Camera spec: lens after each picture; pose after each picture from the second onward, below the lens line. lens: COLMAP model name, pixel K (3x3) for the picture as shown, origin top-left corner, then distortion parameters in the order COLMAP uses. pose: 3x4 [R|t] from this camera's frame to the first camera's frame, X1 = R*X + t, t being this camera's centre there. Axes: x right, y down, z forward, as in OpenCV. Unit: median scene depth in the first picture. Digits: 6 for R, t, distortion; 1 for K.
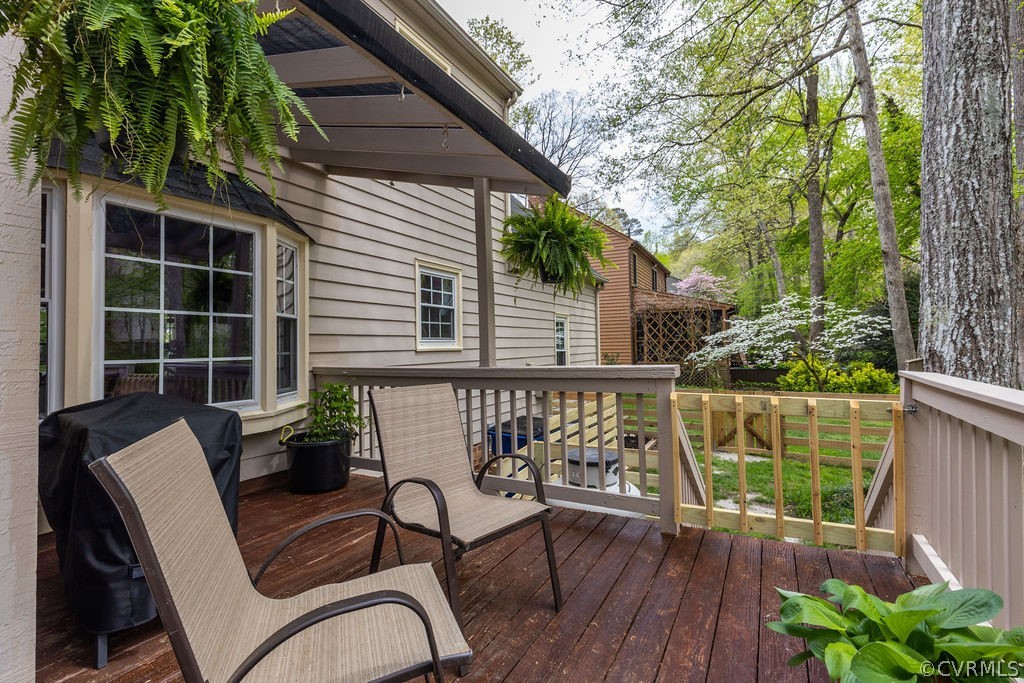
lens RADIAL K [[458.2, 0, 511.2], [0, 458.2, 339.1], [0, 0, 1]] dist [0.001350, 0.000075]
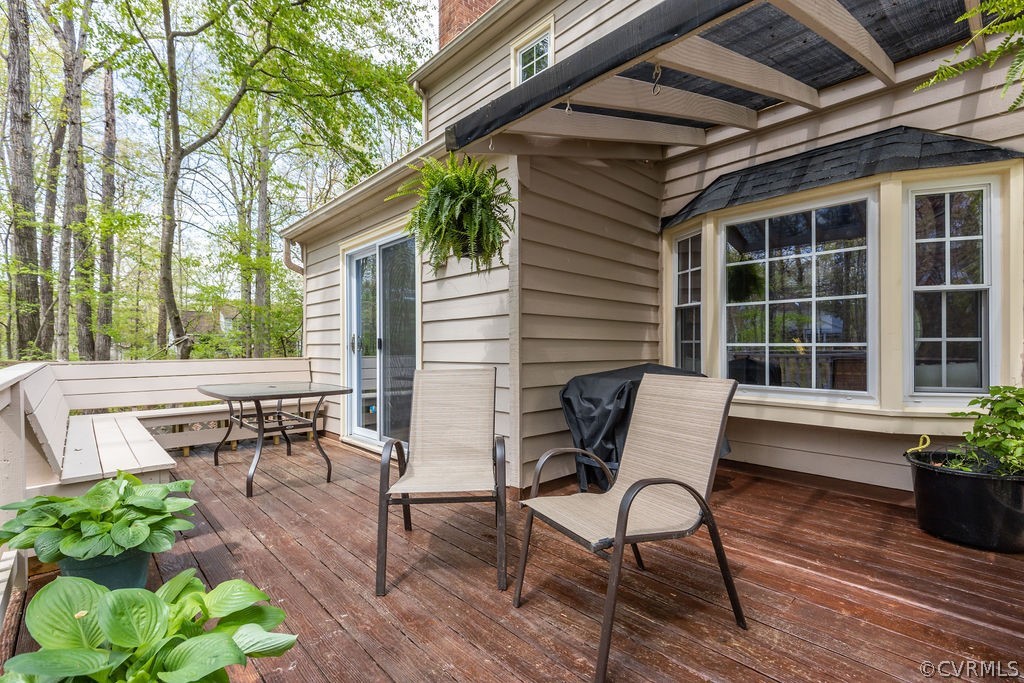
lens RADIAL K [[458.2, 0, 511.6], [0, 458.2, 348.7], [0, 0, 1]] dist [0.001350, 0.000075]
pose [[-0.296320, 0.015642, -0.954961, 0.464257], [0.022178, 0.999709, 0.009493, 0.026958], [0.954831, -0.018366, -0.296581, 0.617968]]
